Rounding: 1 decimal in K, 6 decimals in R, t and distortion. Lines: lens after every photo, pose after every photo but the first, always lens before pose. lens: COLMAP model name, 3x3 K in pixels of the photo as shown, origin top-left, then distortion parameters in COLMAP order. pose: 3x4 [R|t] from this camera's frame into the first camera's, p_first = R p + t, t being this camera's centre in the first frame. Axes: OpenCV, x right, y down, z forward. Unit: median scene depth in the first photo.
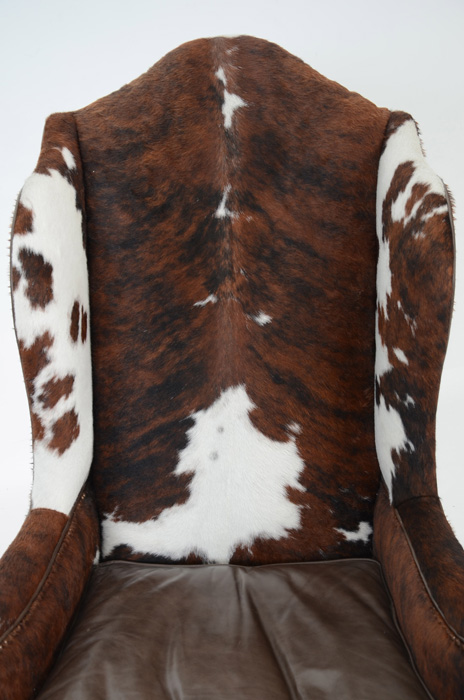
lens RADIAL K [[1038.2, 0, 233.9], [0, 1038.2, 356.0], [0, 0, 1]] dist [0.165463, 0.000000]
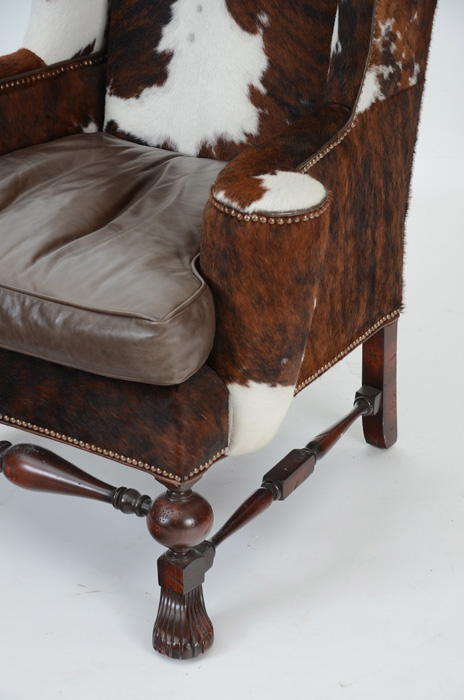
lens RADIAL K [[1990.8, 0, 235.3], [0, 1990.8, 353.5], [0, 0, 1]] dist [0.802916, 0.000000]
pose [[0.806028, 0.237018, -0.542348, 1.120241], [-0.219103, 0.970708, 0.098593, 0.189825], [0.549830, 0.039361, 0.834349, -0.532705]]
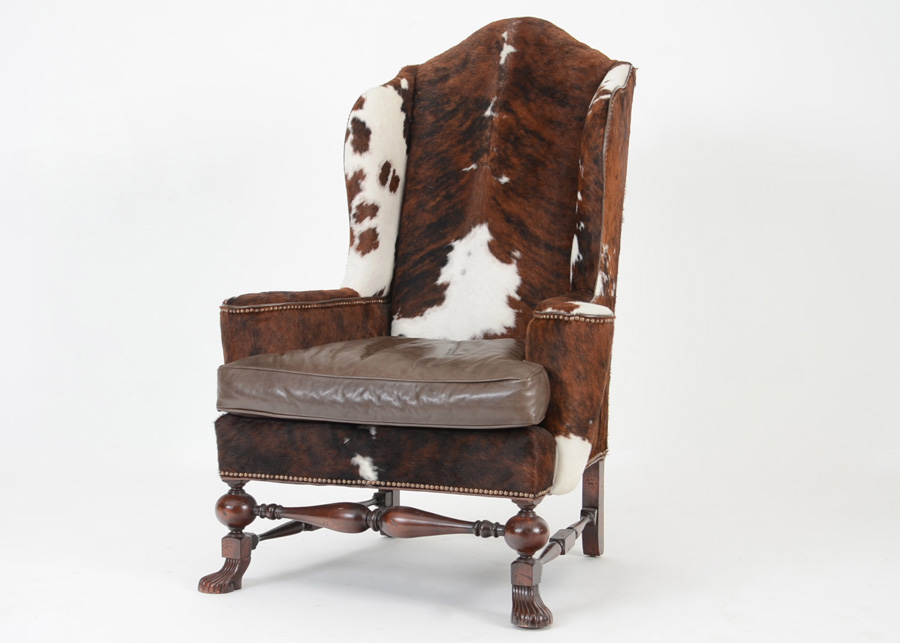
lens RADIAL K [[1692.0, 0, 447.0], [0, 1692.0, 318.2], [0, 0, 1]] dist [0.133655, 0.000000]
pose [[0.917485, 0.043774, -0.395355, 0.920211], [-0.171404, 0.940421, -0.293646, 0.876256], [0.358946, 0.337182, 0.870325, -1.068330]]
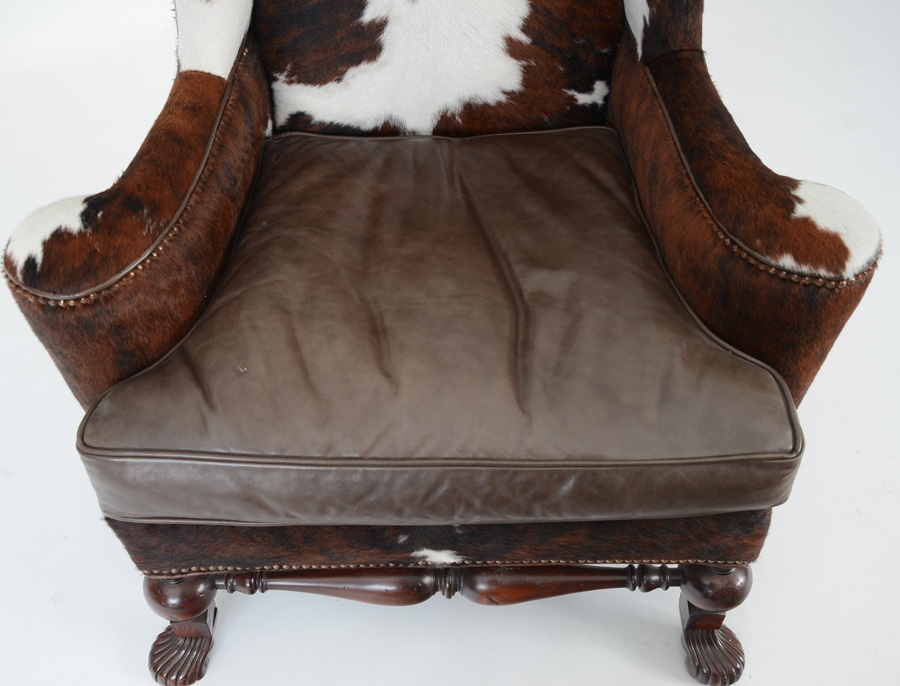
lens RADIAL K [[999.0, 0, 433.3], [0, 999.0, 340.2], [0, 0, 1]] dist [-0.039380, 0.000000]
pose [[0.999726, -0.014811, 0.018112, -0.021320], [0.005563, 0.902388, 0.430889, 0.009587], [-0.022726, -0.430671, 0.902223, 0.243266]]
